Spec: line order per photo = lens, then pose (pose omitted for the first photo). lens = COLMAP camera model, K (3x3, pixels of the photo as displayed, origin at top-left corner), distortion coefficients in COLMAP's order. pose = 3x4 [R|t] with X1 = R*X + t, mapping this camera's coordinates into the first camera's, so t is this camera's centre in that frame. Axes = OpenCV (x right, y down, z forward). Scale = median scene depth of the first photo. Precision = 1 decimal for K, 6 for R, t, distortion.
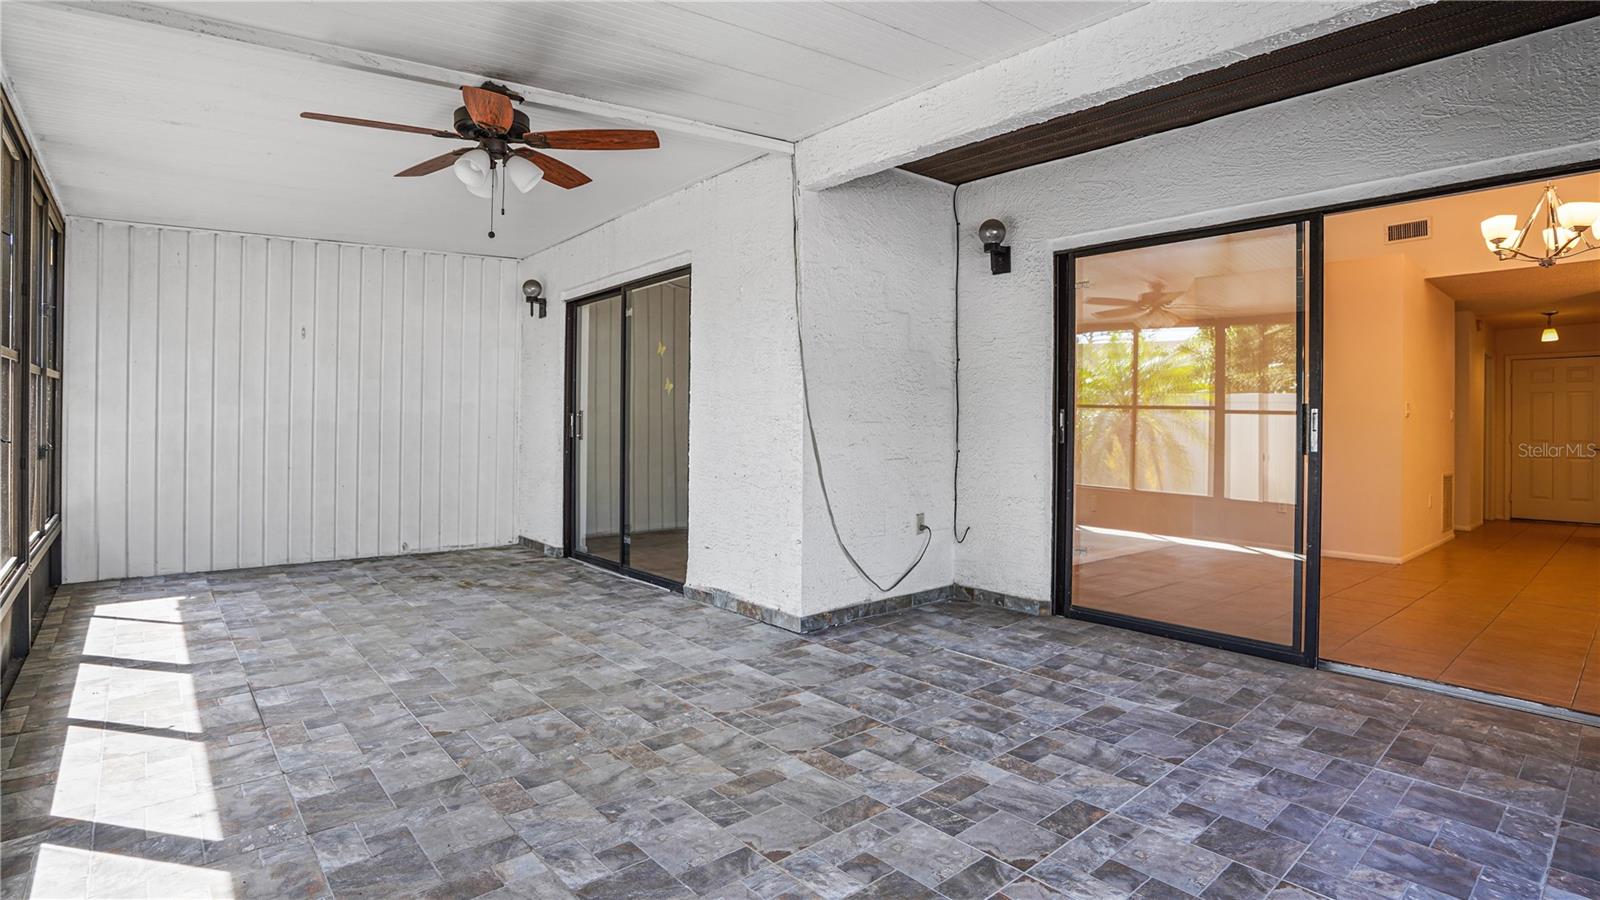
lens RADIAL K [[785.0, 0, 805.9], [0, 785.0, 423.2], [0, 0, 1]] dist [-0.061099, 0.024687]
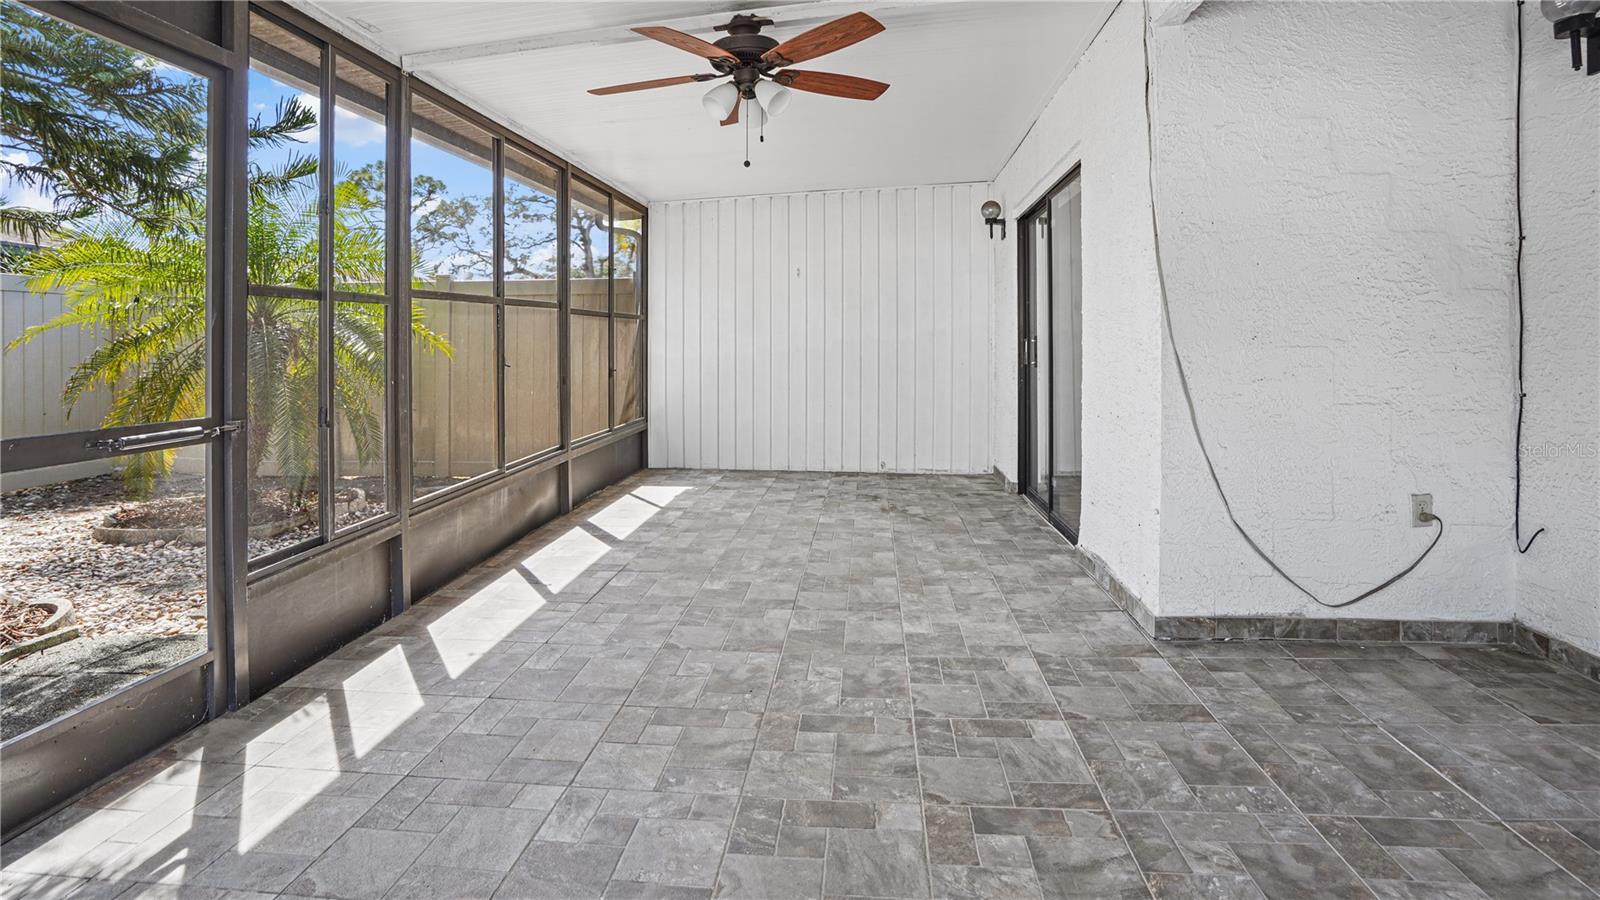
lens RADIAL K [[776.0, 0, 797.5], [0, 776.0, 348.3], [0, 0, 1]] dist [-0.044493, 0.015794]
pose [[0.688423, -0.006659, -0.725279, 0.302099], [0.006013, 0.999976, -0.003473, -0.000095], [0.725285, -0.001971, 0.688446, 0.290784]]
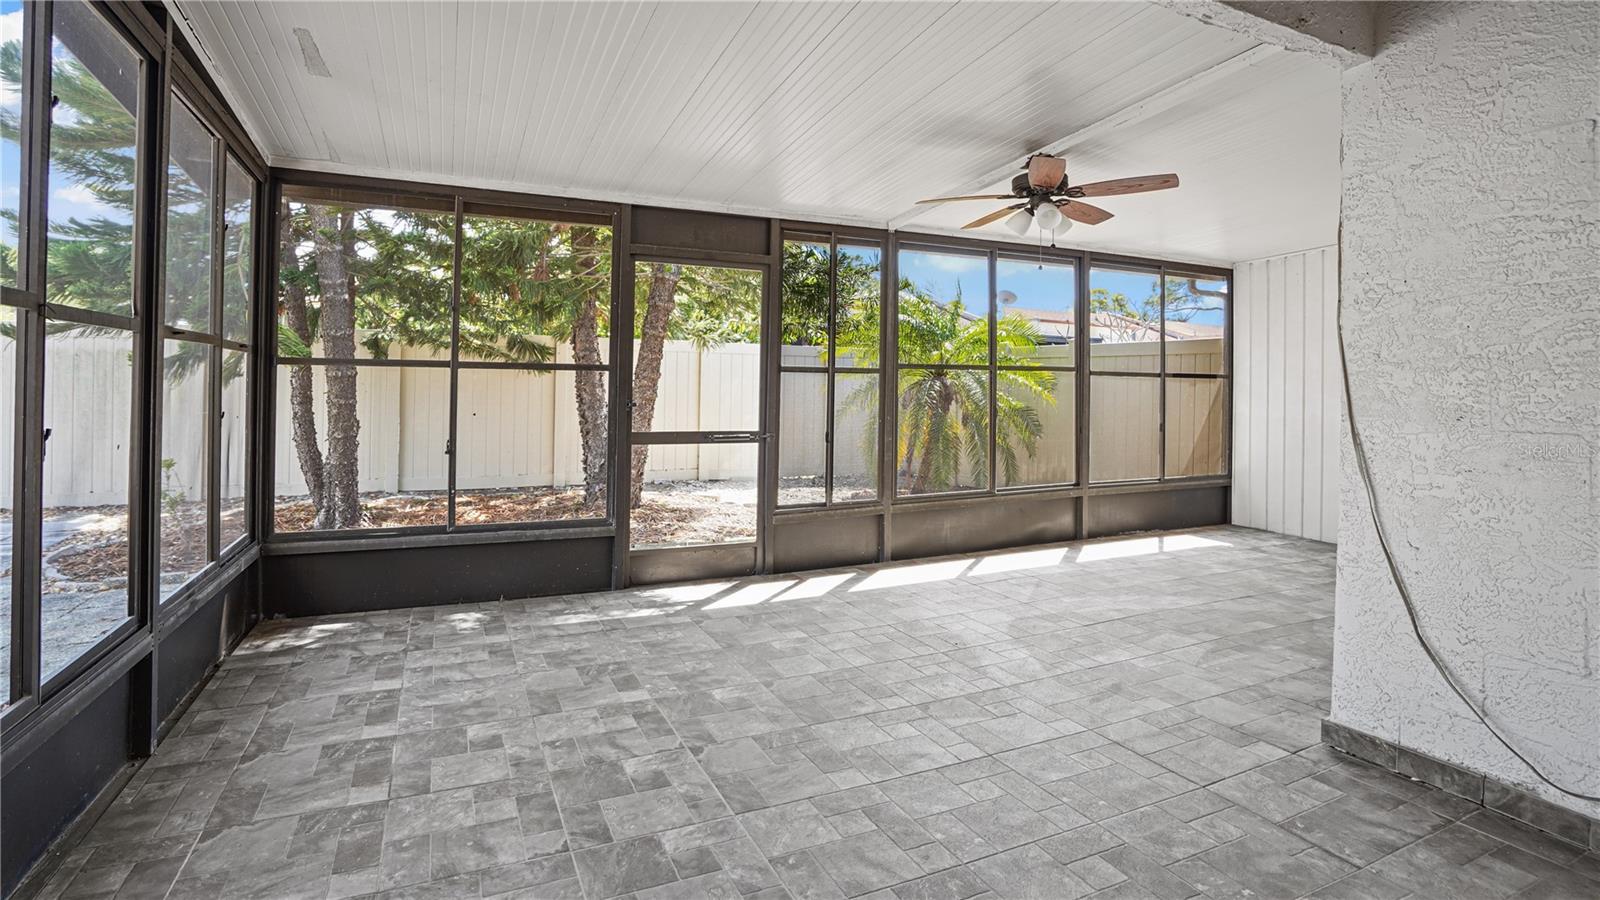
lens RADIAL K [[776.0, 0, 797.5], [0, 776.0, 348.3], [0, 0, 1]] dist [-0.044493, 0.015794]
pose [[-0.282323, -0.060803, -0.957391, 0.803697], [-0.022109, 0.998137, -0.056871, -0.018699], [0.959065, 0.005111, -0.283141, 0.808611]]
